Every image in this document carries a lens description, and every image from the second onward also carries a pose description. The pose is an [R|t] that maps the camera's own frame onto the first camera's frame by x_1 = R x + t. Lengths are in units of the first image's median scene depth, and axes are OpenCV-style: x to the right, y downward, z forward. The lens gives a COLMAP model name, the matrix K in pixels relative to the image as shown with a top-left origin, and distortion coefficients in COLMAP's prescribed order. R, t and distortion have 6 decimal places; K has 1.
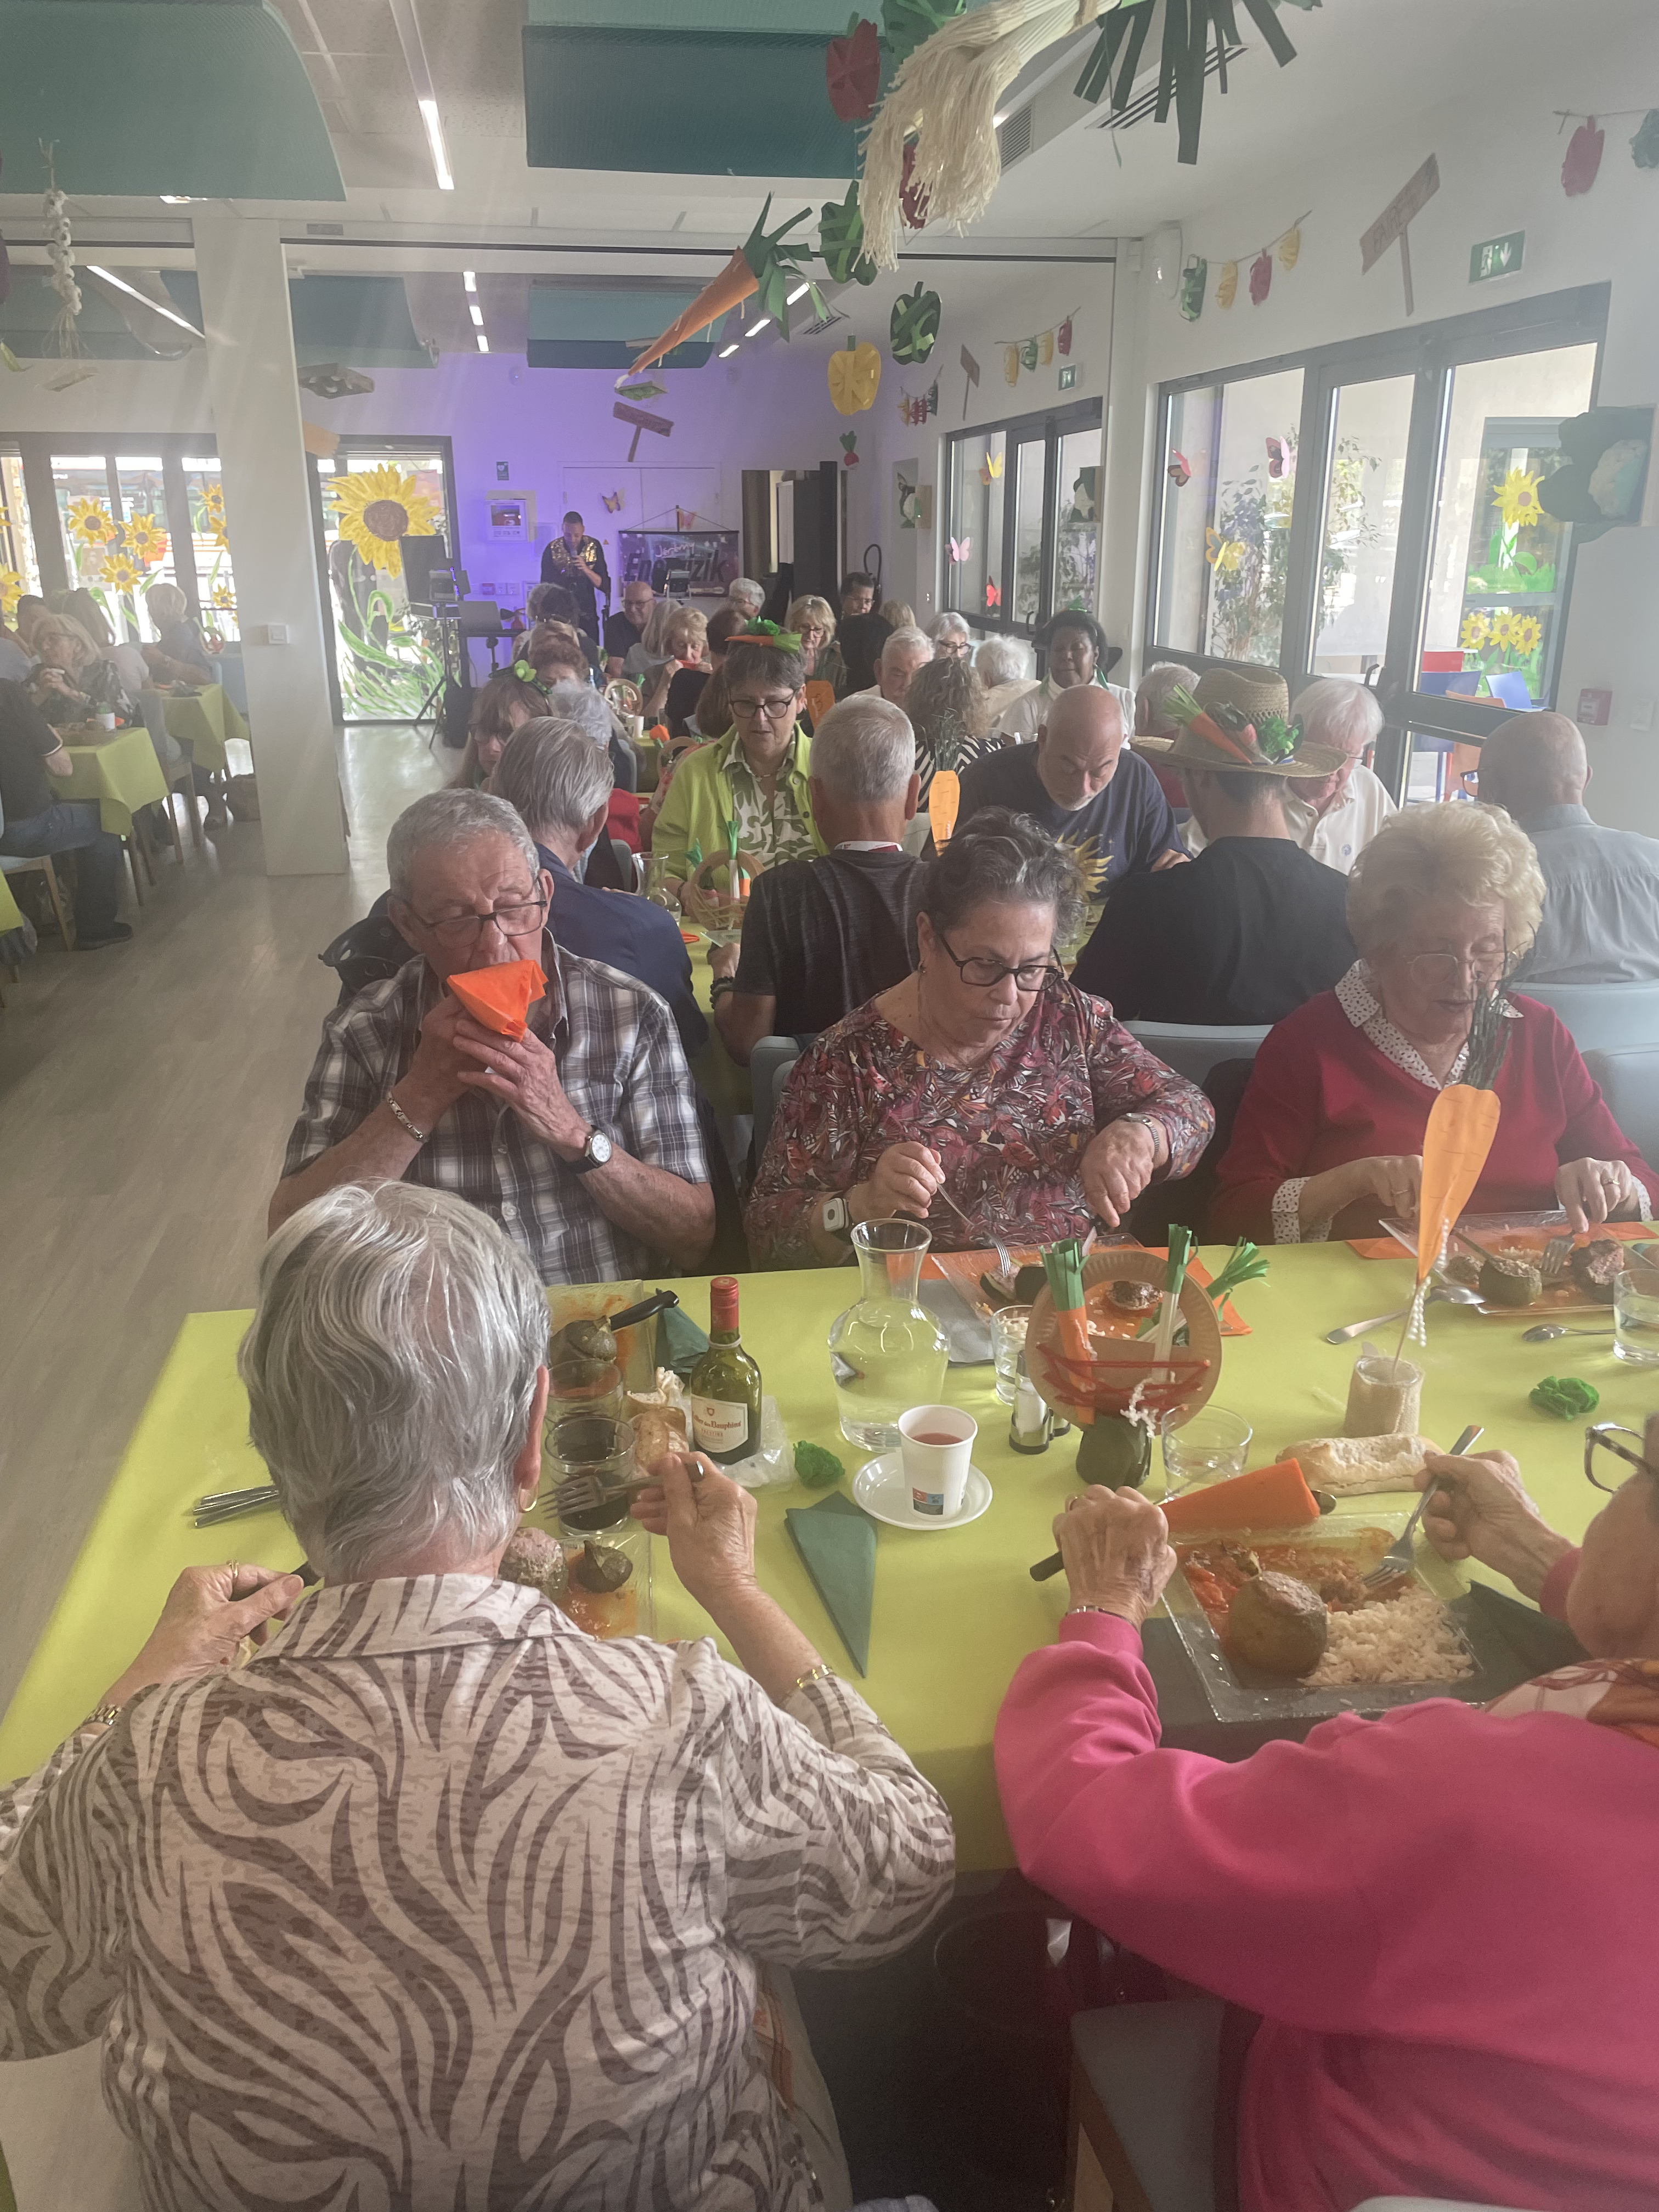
lens RADIAL K [[1675.0, 0, 807.4], [0, 1675.0, 1107.2], [0, 0, 1]] dist [0.049199, -0.001659]
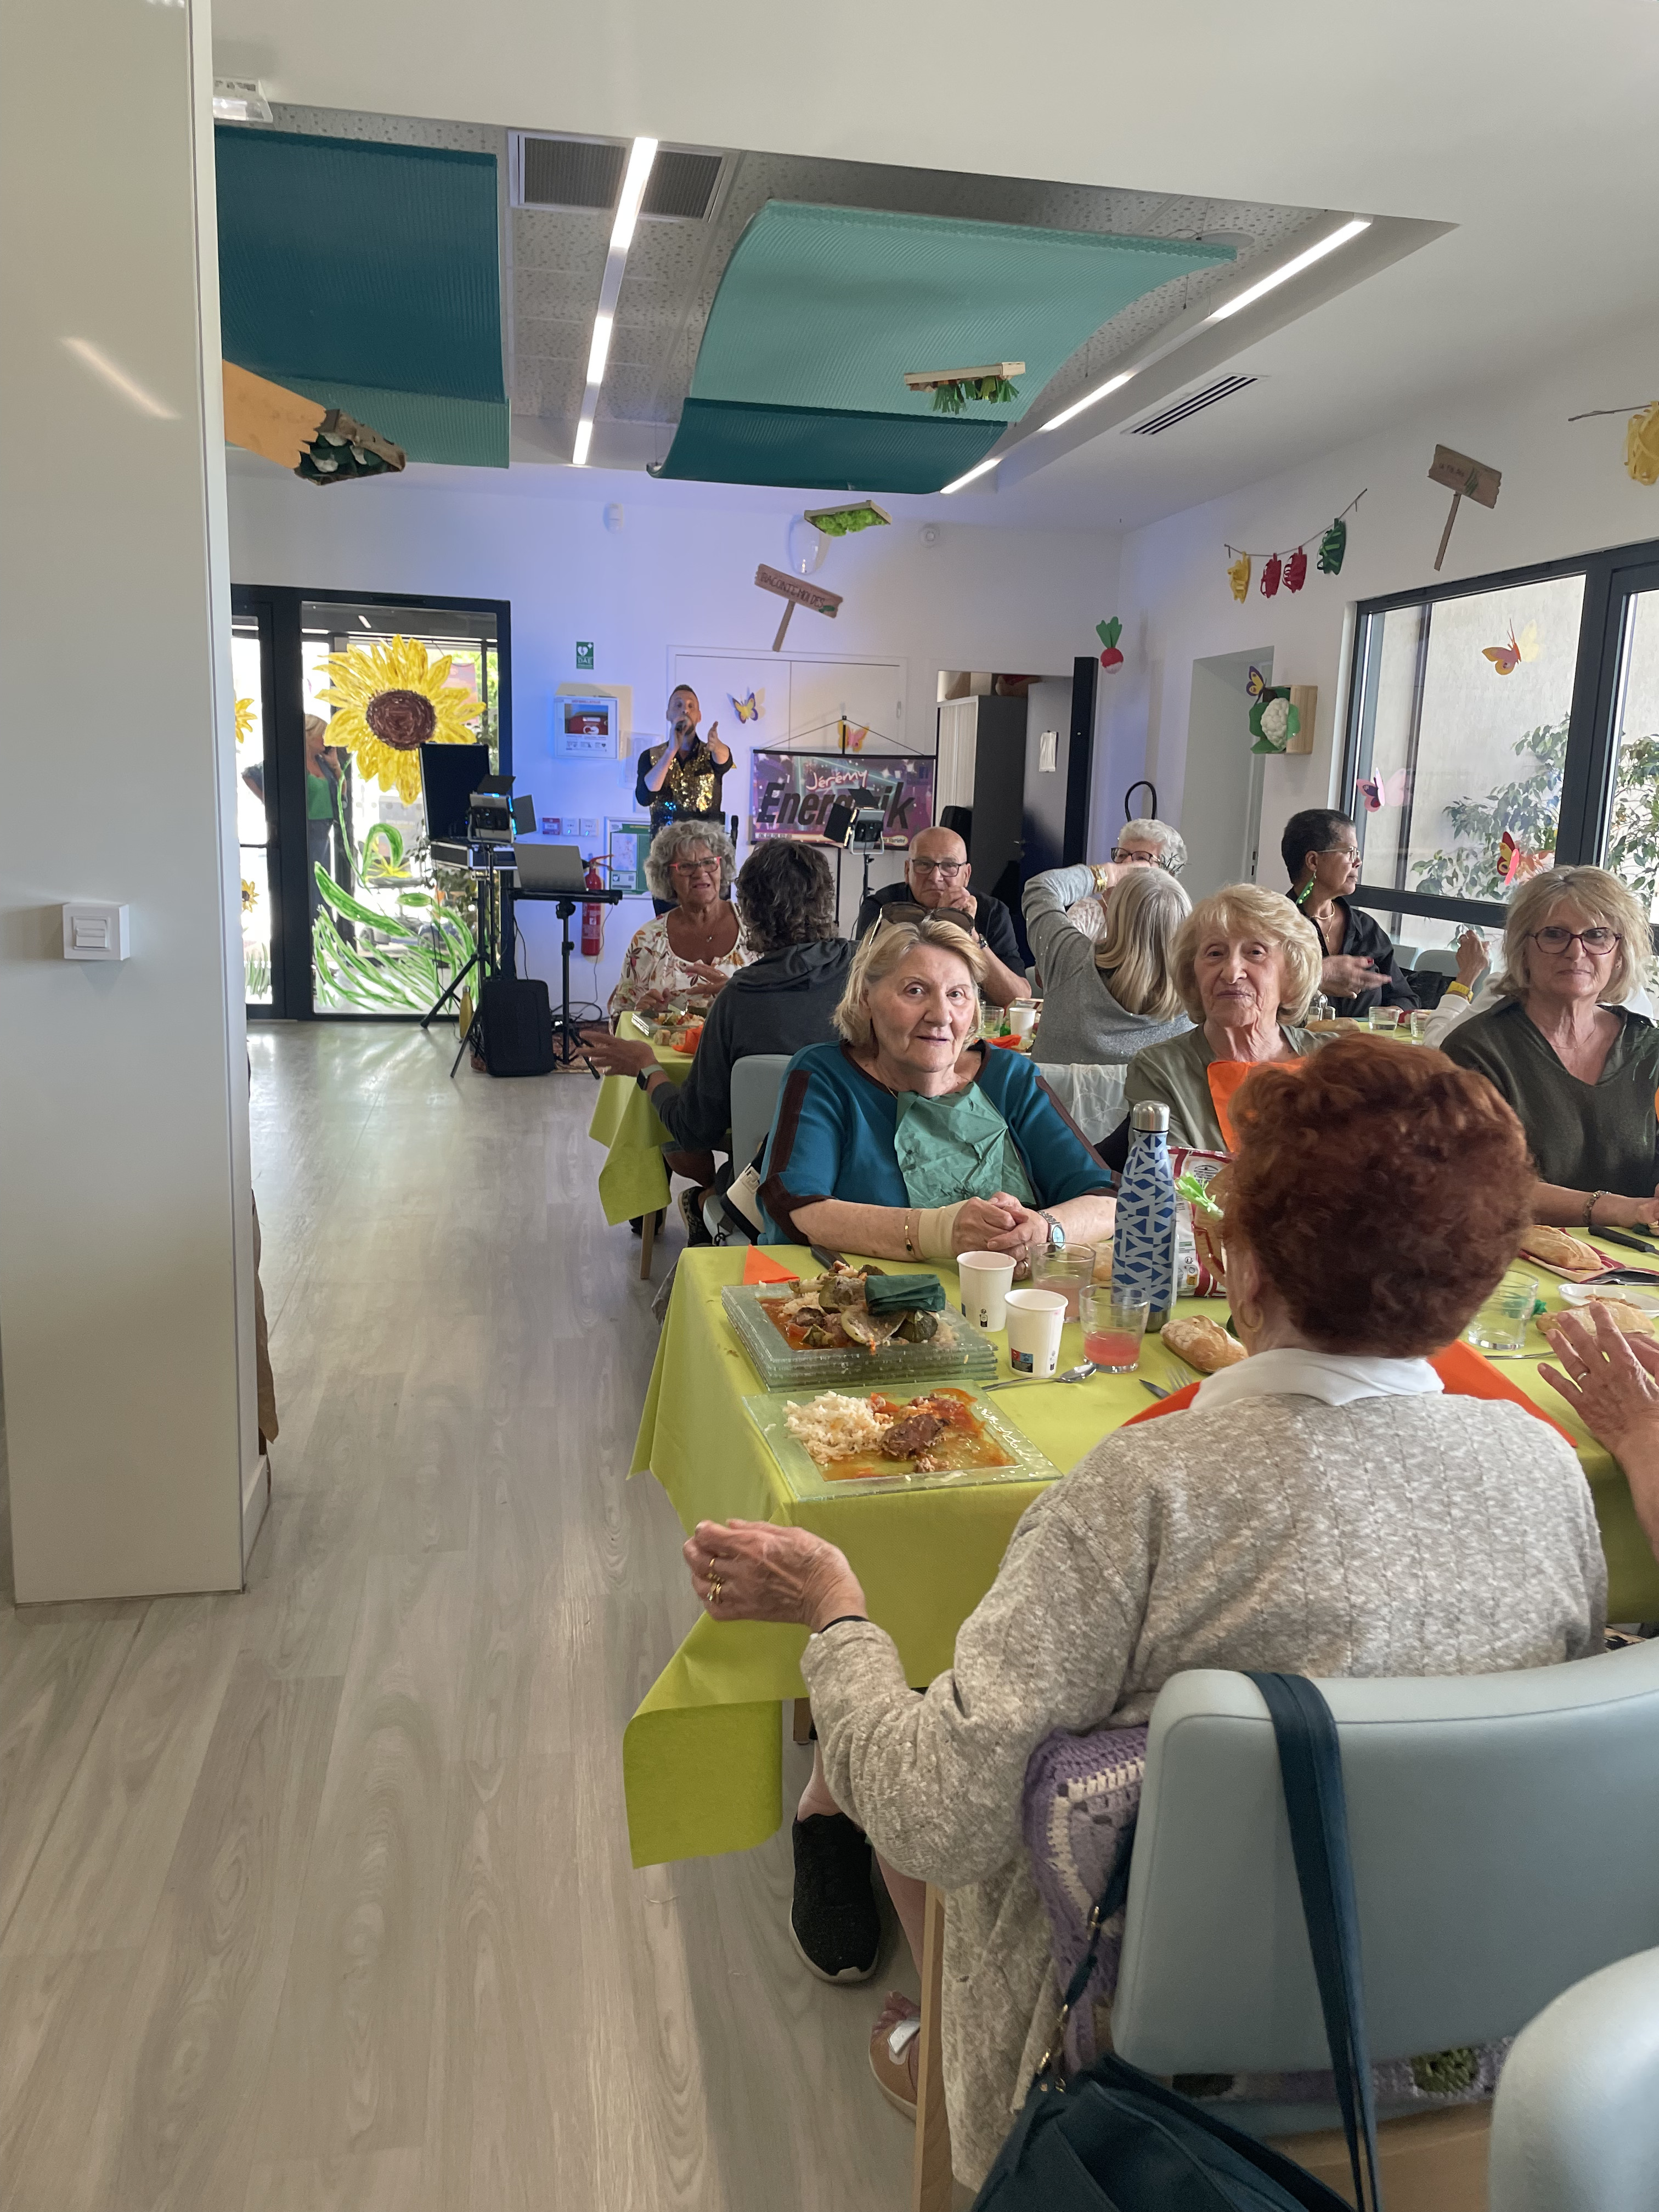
lens RADIAL K [[1675.0, 0, 845.8], [0, 1675.0, 1113.5], [0, 0, 1]] dist [0.049199, -0.001659]
pose [[0.998818, 0.030469, 0.037859, -0.097577], [-0.024973, 0.990118, -0.137996, -0.110812], [-0.041689, 0.136887, 0.989709, 0.367919]]
